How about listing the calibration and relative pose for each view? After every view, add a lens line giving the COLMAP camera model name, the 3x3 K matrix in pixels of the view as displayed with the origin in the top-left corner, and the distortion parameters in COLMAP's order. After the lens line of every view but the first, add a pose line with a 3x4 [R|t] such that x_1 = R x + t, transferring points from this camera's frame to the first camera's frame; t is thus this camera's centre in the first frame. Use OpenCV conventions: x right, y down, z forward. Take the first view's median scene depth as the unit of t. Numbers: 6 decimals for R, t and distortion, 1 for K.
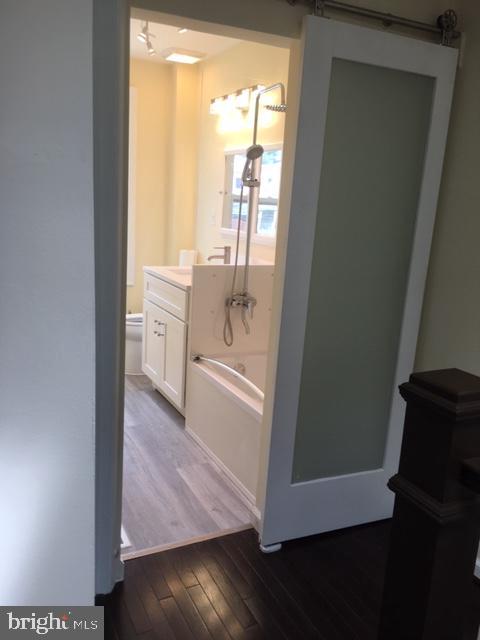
lens RADIAL K [[544.2, 0, 240.0], [0, 544.2, 320.0], [0, 0, 1]] dist [-0.004543, -0.002569]
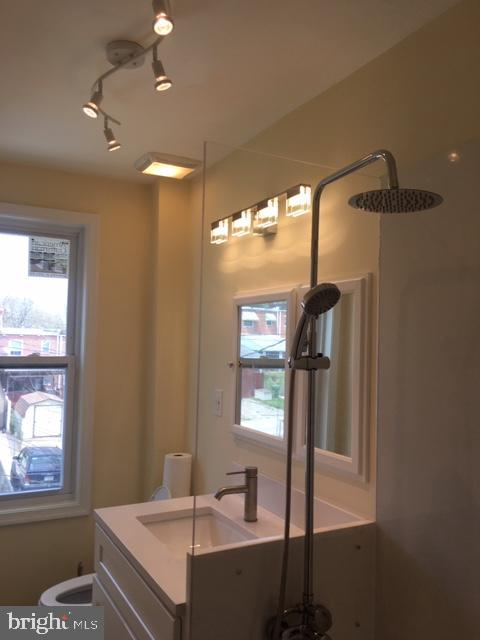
lens RADIAL K [[544.2, 0, 240.0], [0, 544.2, 320.0], [0, 0, 1]] dist [-0.004543, -0.002569]
pose [[0.999079, -0.035787, 0.023668, -0.044538], [0.040724, 0.964594, -0.260577, -0.146661], [-0.013504, 0.261301, 0.965163, 0.472976]]
